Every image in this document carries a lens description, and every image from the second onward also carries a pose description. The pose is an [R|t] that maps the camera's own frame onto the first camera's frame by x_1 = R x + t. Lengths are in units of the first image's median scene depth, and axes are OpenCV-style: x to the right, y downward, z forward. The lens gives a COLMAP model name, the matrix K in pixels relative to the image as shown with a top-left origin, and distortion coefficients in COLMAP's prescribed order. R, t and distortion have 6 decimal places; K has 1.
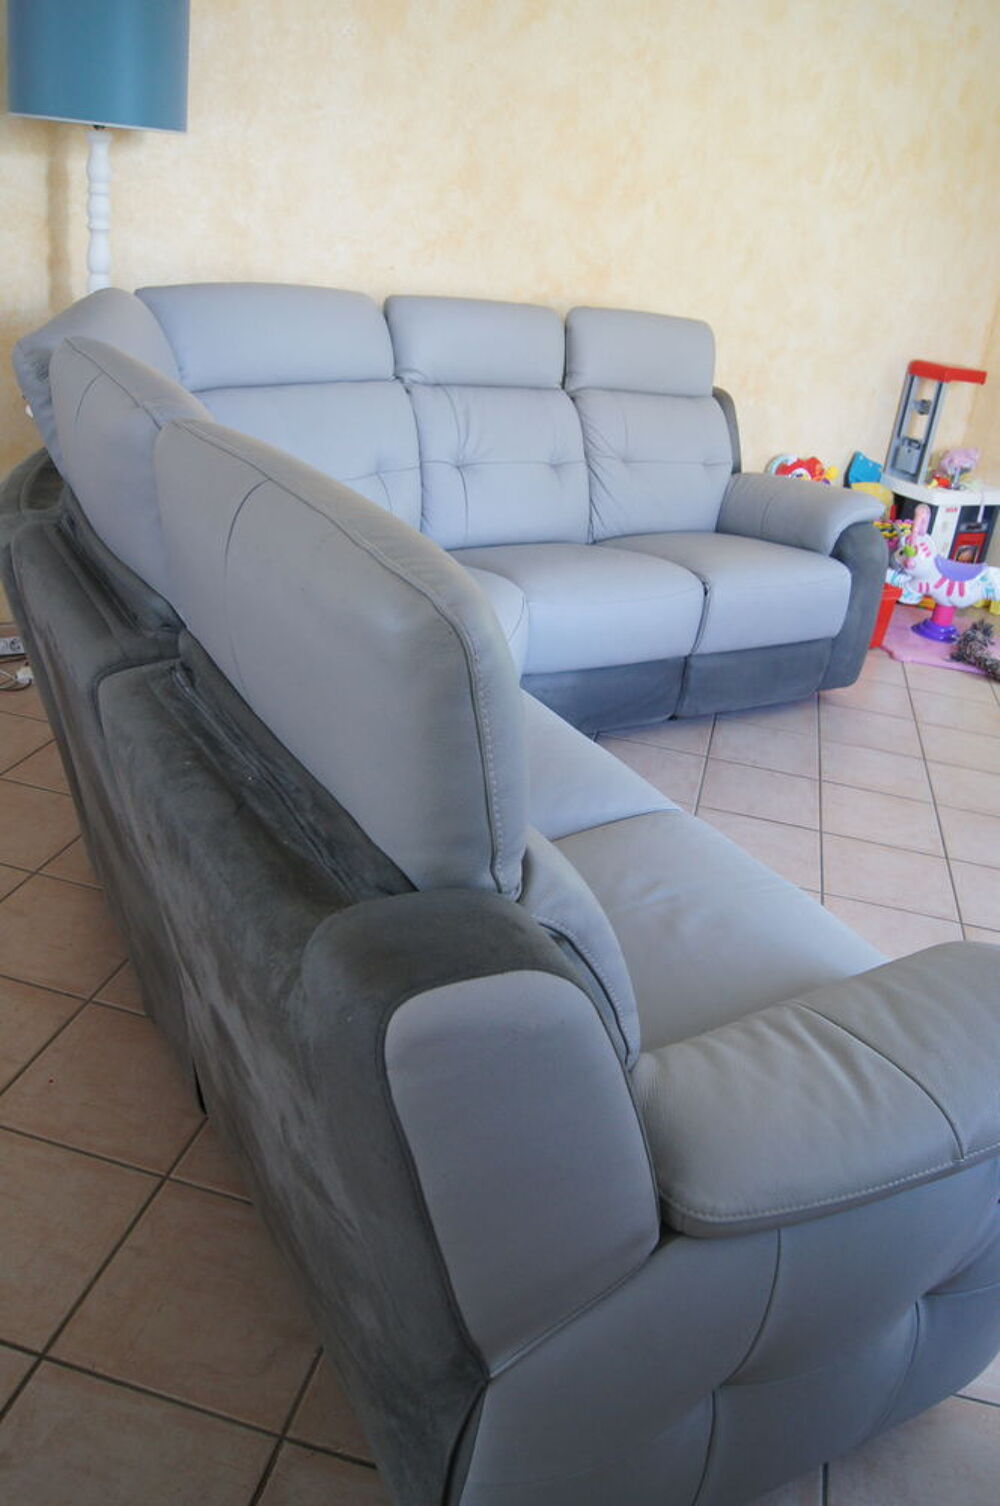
lens RADIAL K [[1158.1, 0, 500.0], [0, 1158.1, 753.0], [0, 0, 1]] dist [-0.072271, 0.004370]
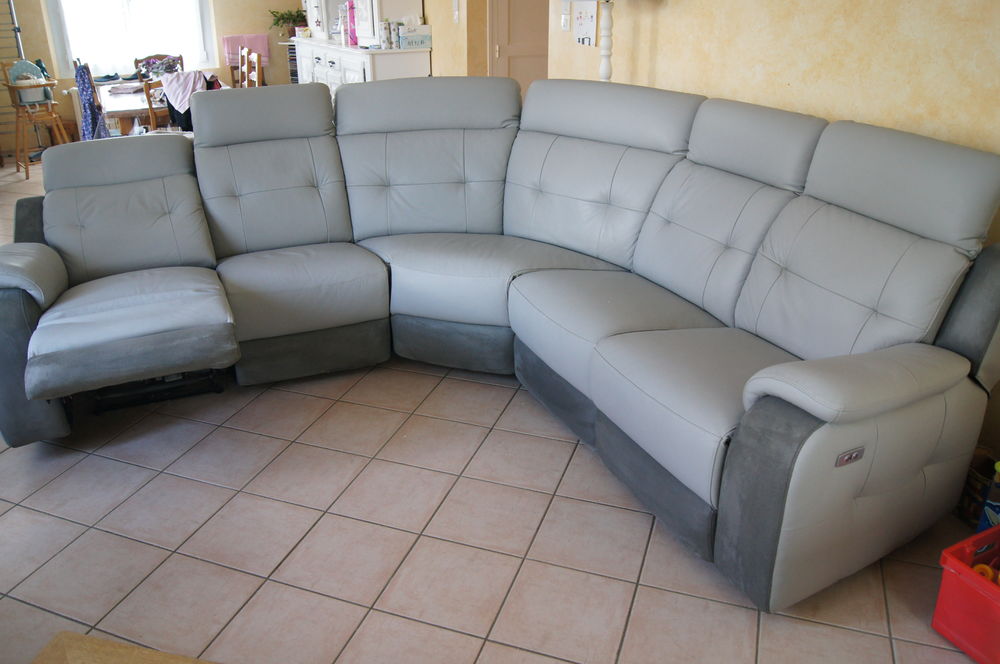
lens RADIAL K [[769.0, 0, 483.7], [0, 769.0, 331.9], [0, 0, 1]] dist [-0.072271, 0.004370]
pose [[-0.109779, 0.294618, -0.949289, 0.885576], [-0.431361, 0.846312, 0.312543, -0.347173], [0.895475, 0.443797, 0.034180, 0.889741]]
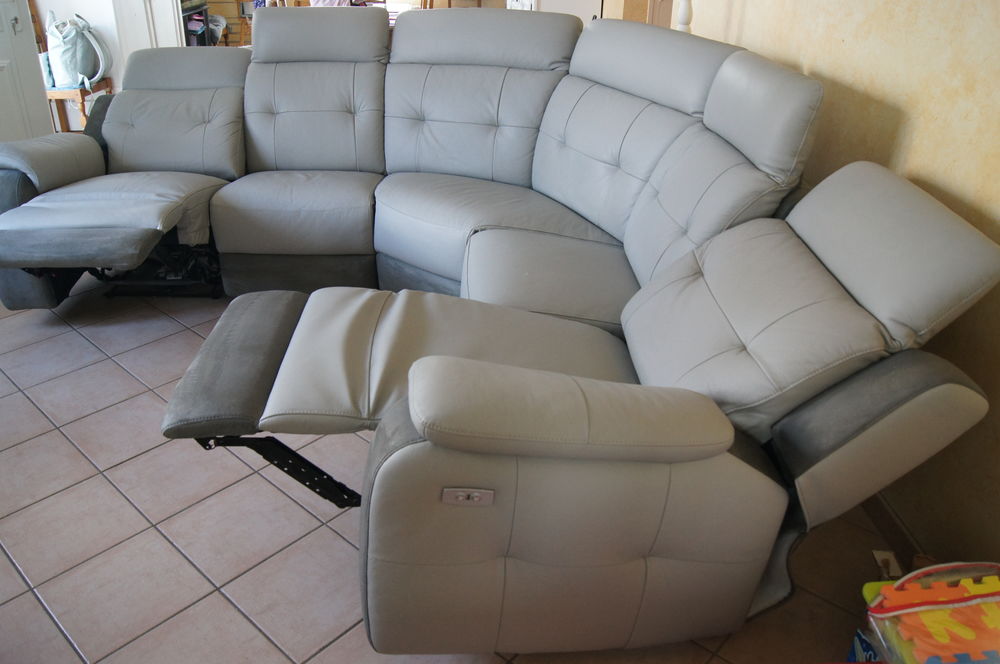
lens RADIAL K [[769.0, 0, 483.7], [0, 769.0, 331.9], [0, 0, 1]] dist [-0.072271, 0.004370]
pose [[-0.468577, 0.294619, -0.832848, 0.712940], [-0.446054, 0.734850, 0.510912, -0.481510], [0.762543, 0.610896, -0.212918, 1.176332]]
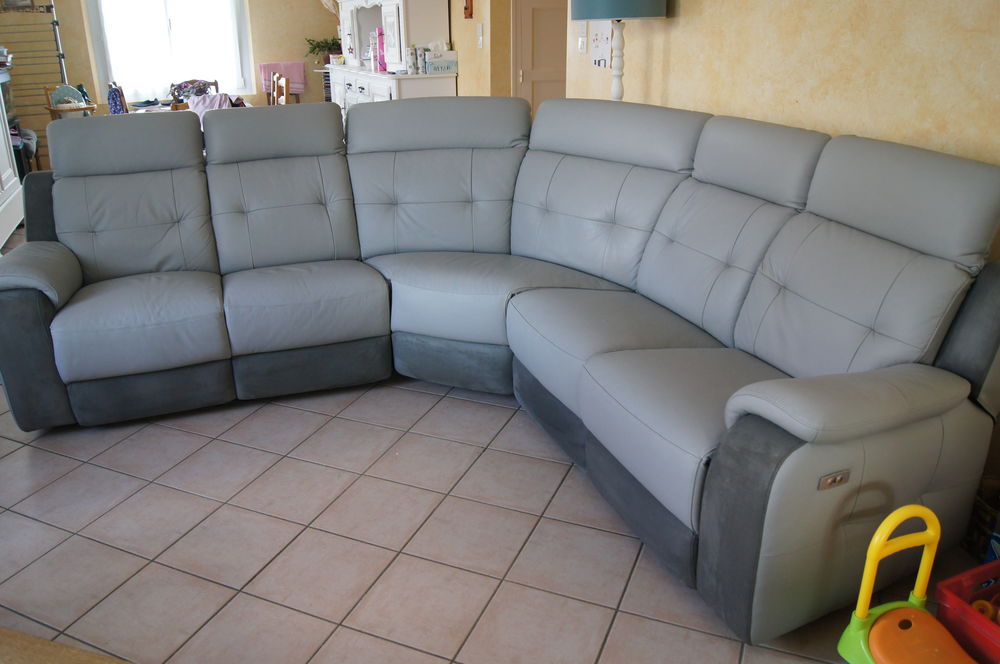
lens RADIAL K [[769.0, 0, 483.7], [0, 769.0, 331.9], [0, 0, 1]] dist [-0.072271, 0.004370]
pose [[-0.165640, 0.255483, -0.952519, 0.870478], [-0.430224, 0.850386, 0.302904, -0.353861], [0.887396, 0.459969, -0.030943, 0.942357]]
